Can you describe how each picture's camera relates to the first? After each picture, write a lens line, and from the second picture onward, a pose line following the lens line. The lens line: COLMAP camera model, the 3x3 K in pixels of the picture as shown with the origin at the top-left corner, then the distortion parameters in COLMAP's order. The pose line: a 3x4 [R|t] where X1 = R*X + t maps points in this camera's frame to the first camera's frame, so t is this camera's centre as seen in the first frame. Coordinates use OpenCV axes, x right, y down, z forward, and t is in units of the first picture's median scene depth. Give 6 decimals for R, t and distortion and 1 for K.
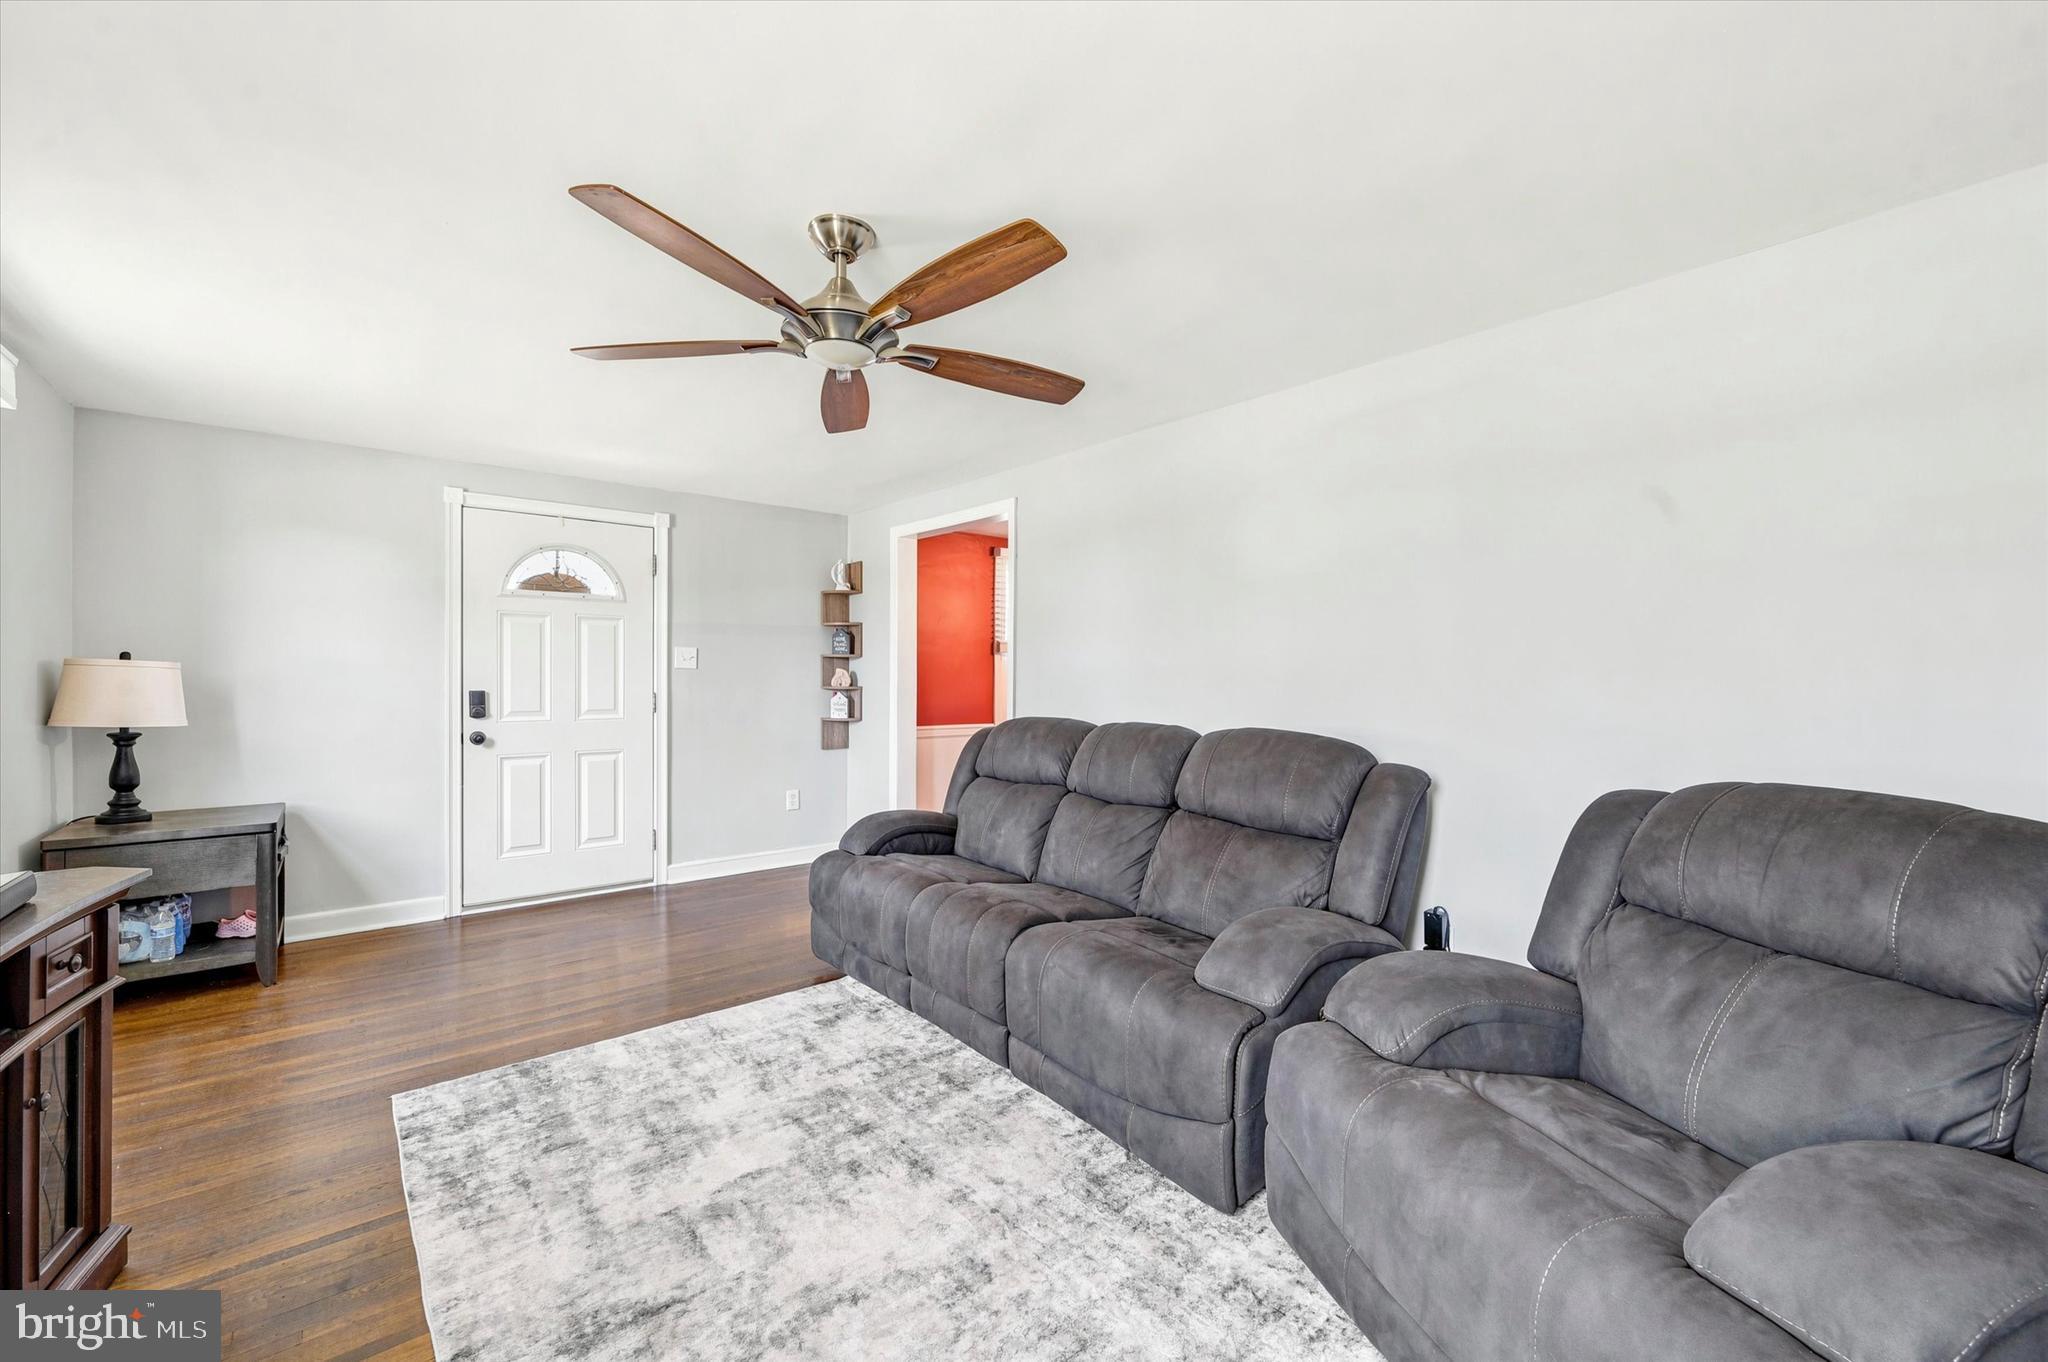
lens RADIAL K [[814.9, 0, 1012.4], [0, 814.9, 679.1], [0, 0, 1]] dist [0.000985, 0.000872]
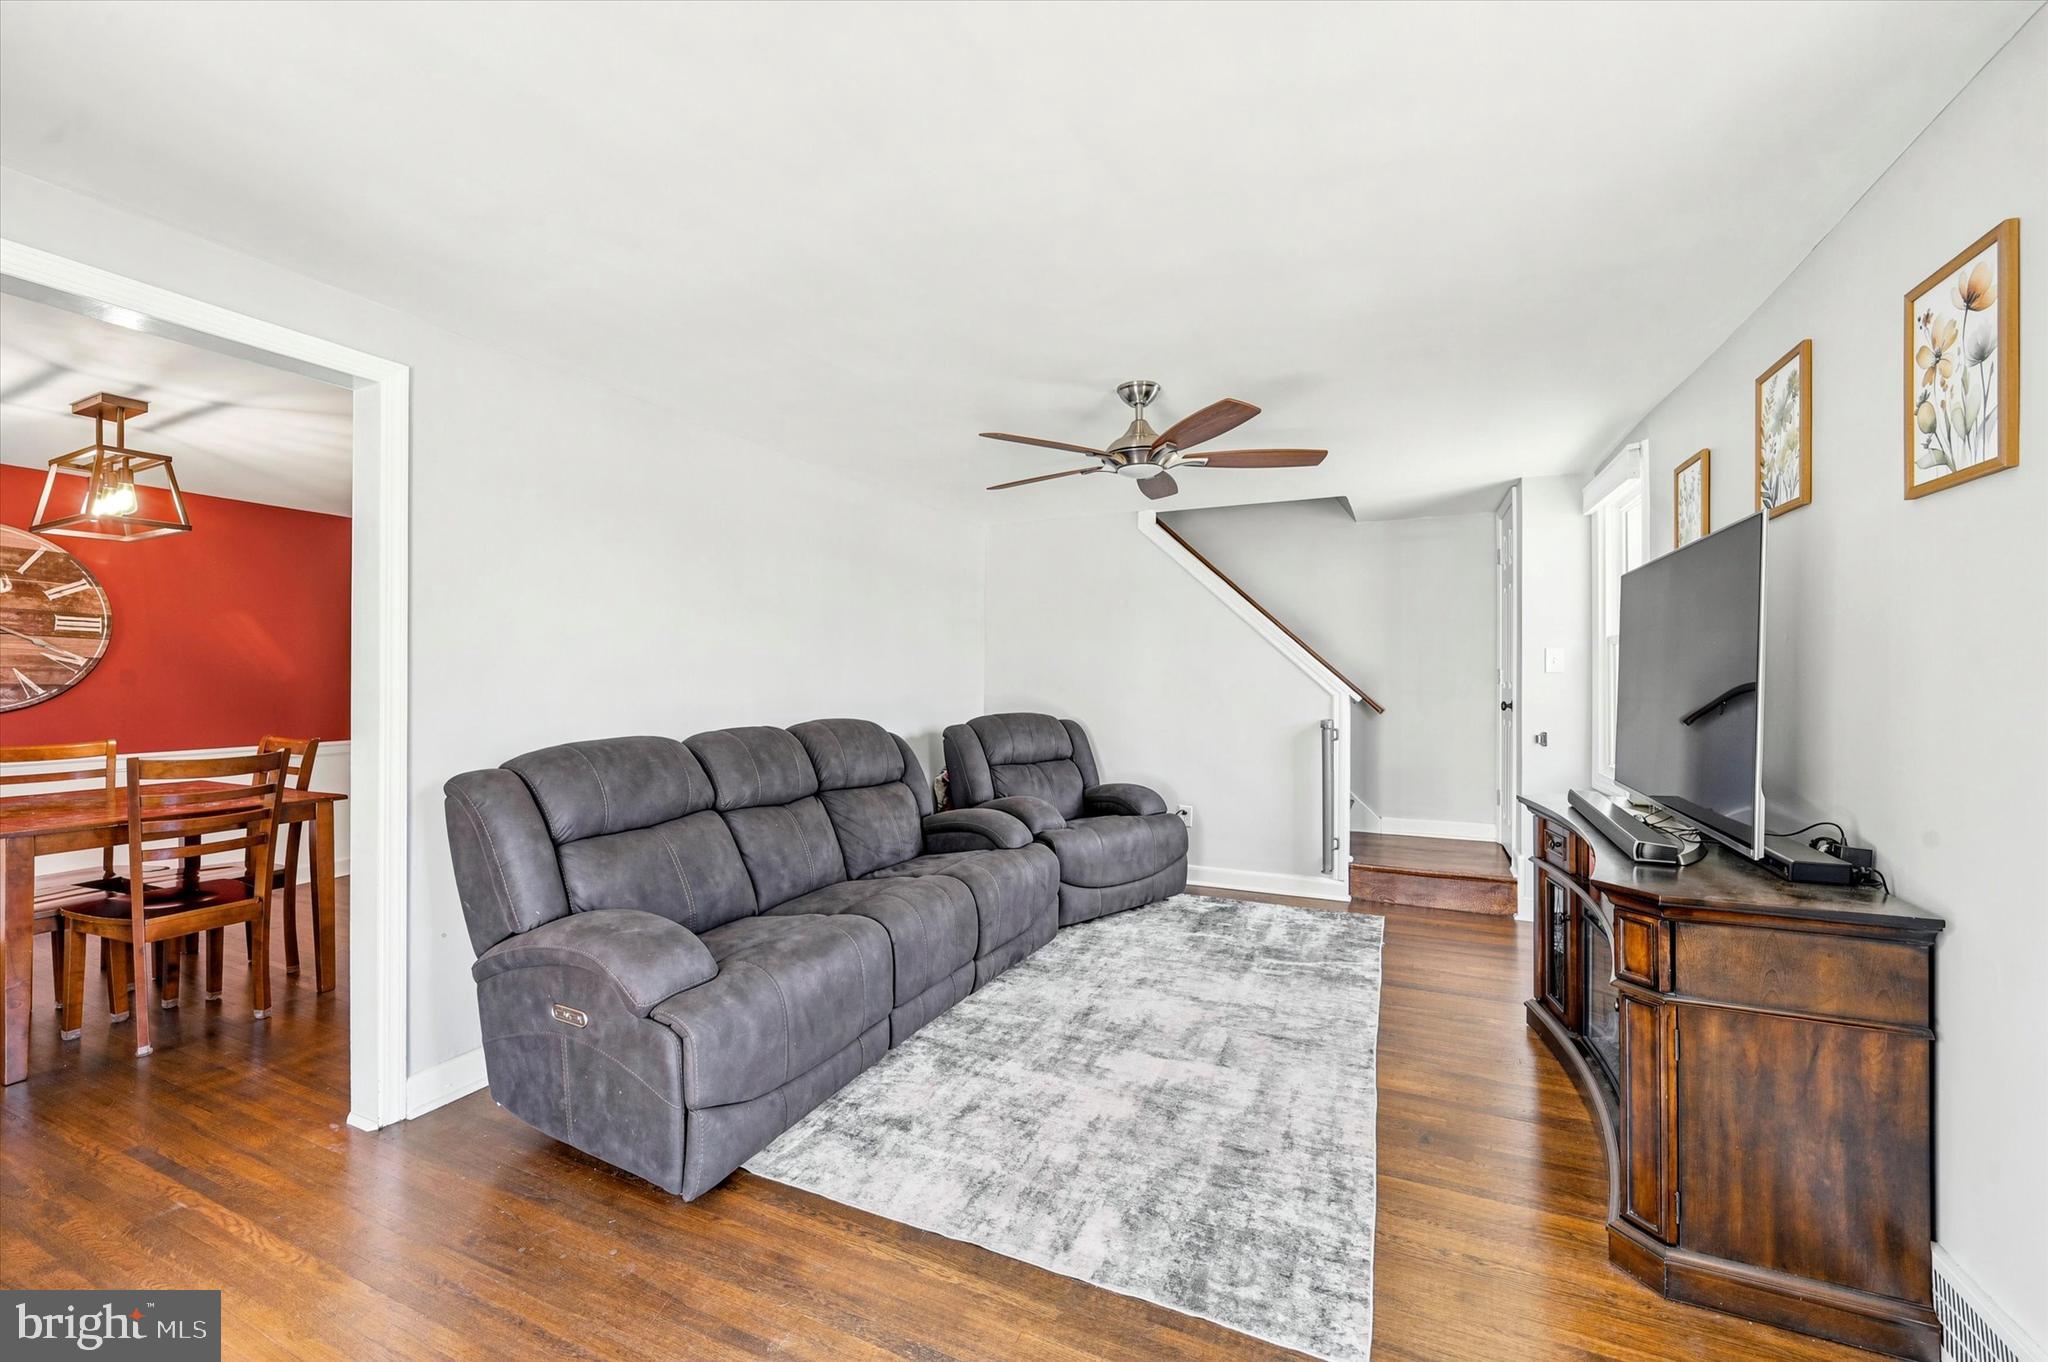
lens RADIAL K [[814.9, 0, 1026.3], [0, 814.9, 677.2], [0, 0, 1]] dist [0.000985, 0.000872]
pose [[-0.438608, -0.004243, 0.898668, -1.325001], [0.003287, 0.999975, 0.006326, -0.021764], [-0.898673, 0.005728, -0.438583, 1.658102]]
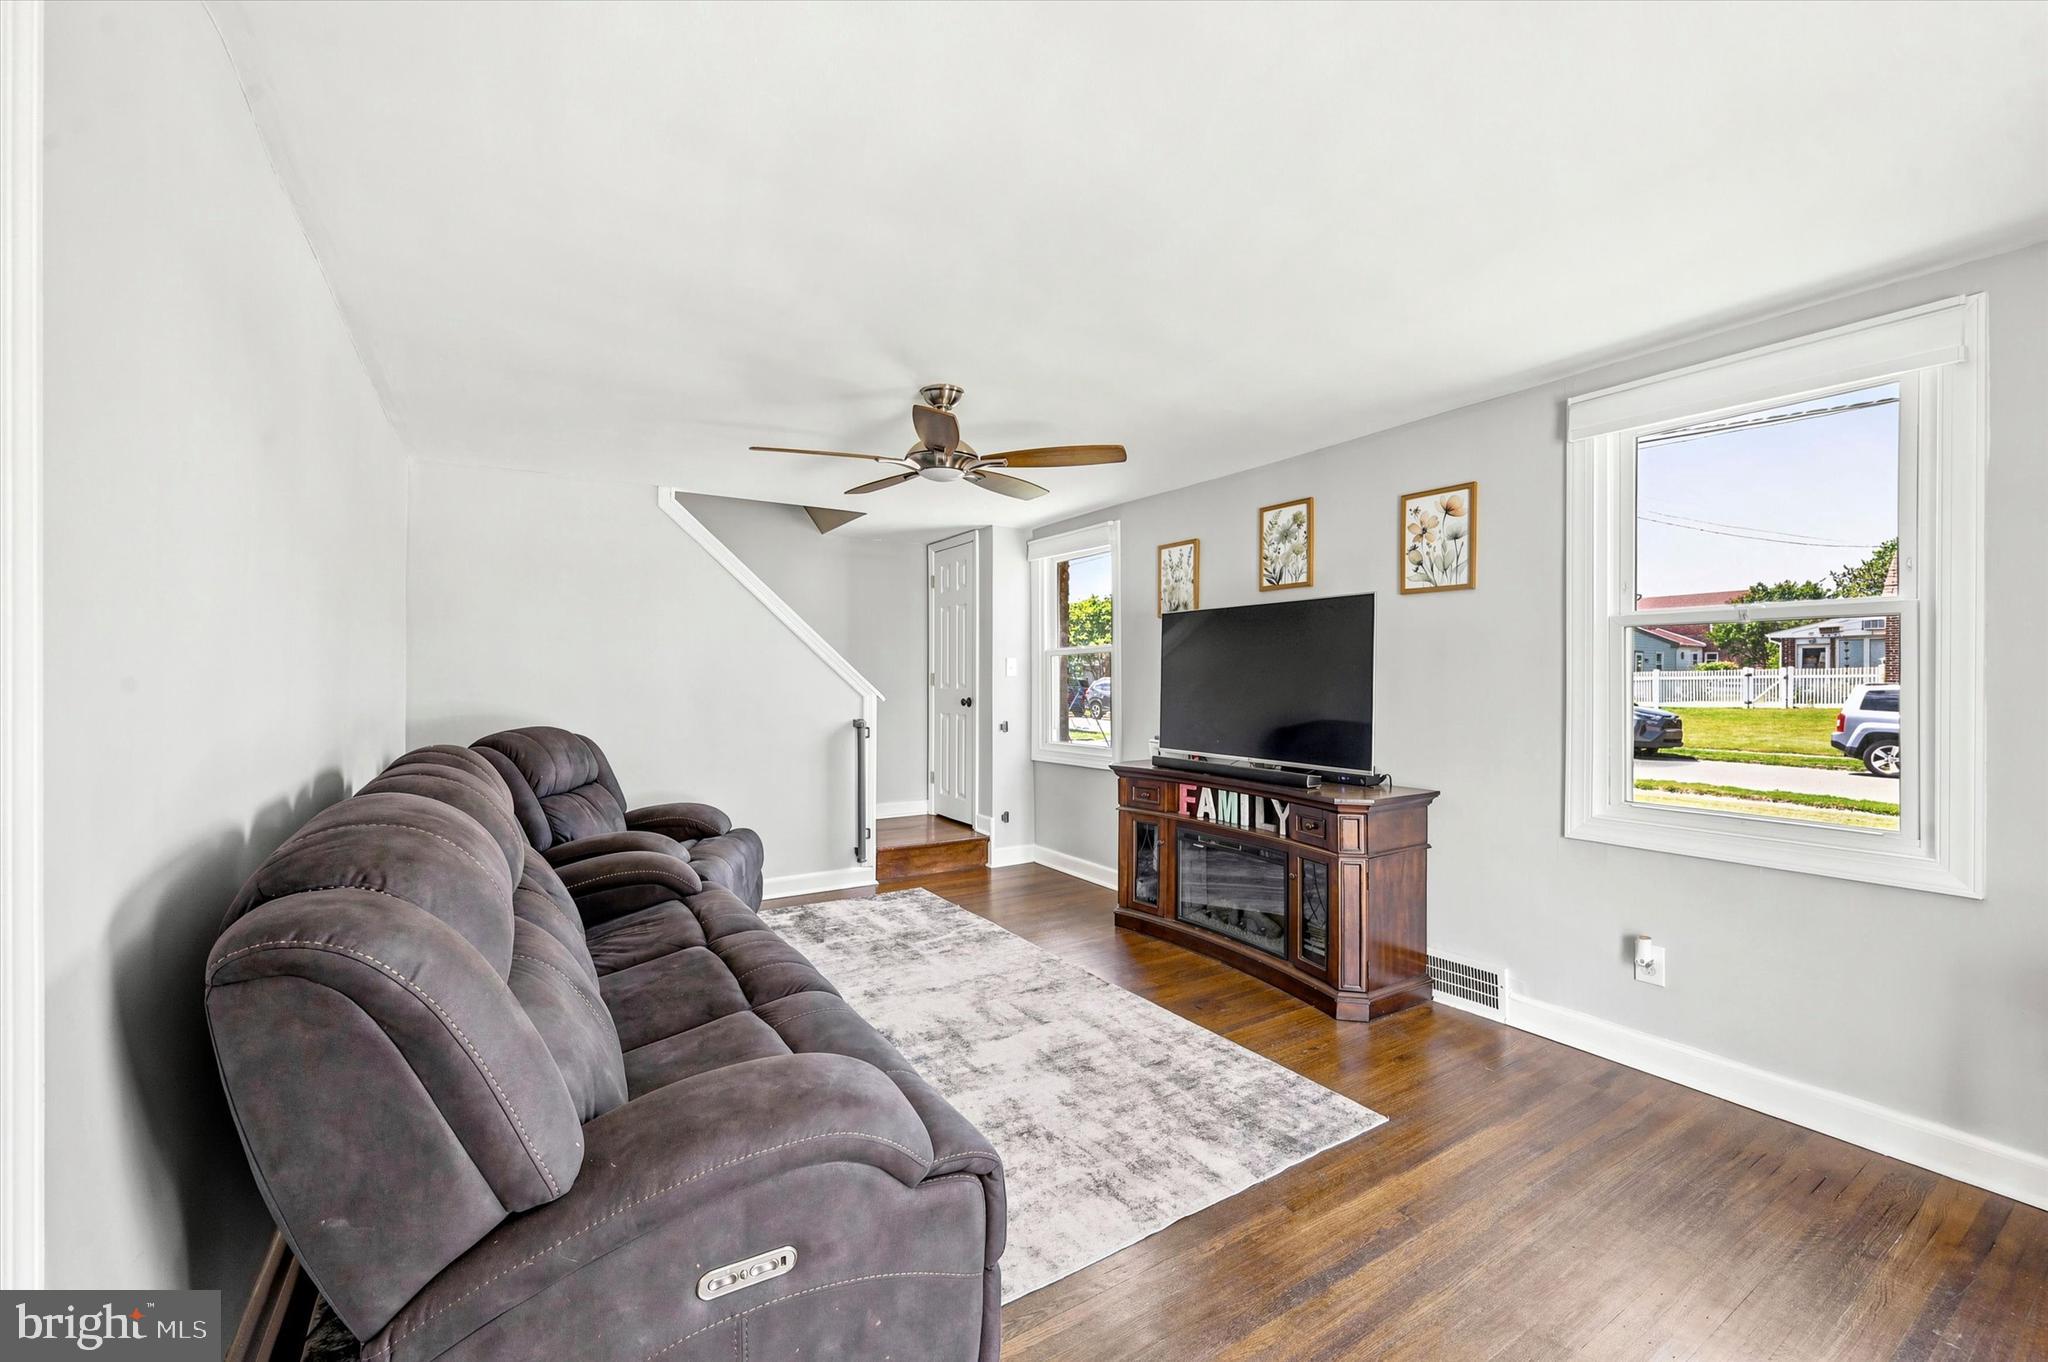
lens RADIAL K [[814.9, 0, 1019.3], [0, 814.9, 686.0], [0, 0, 1]] dist [0.000985, 0.000872]
pose [[-0.992416, -0.006863, 0.122733, -0.484572], [-0.005416, 0.999912, 0.012125, -0.018092], [-0.122806, 0.011369, -0.992366, 2.227272]]
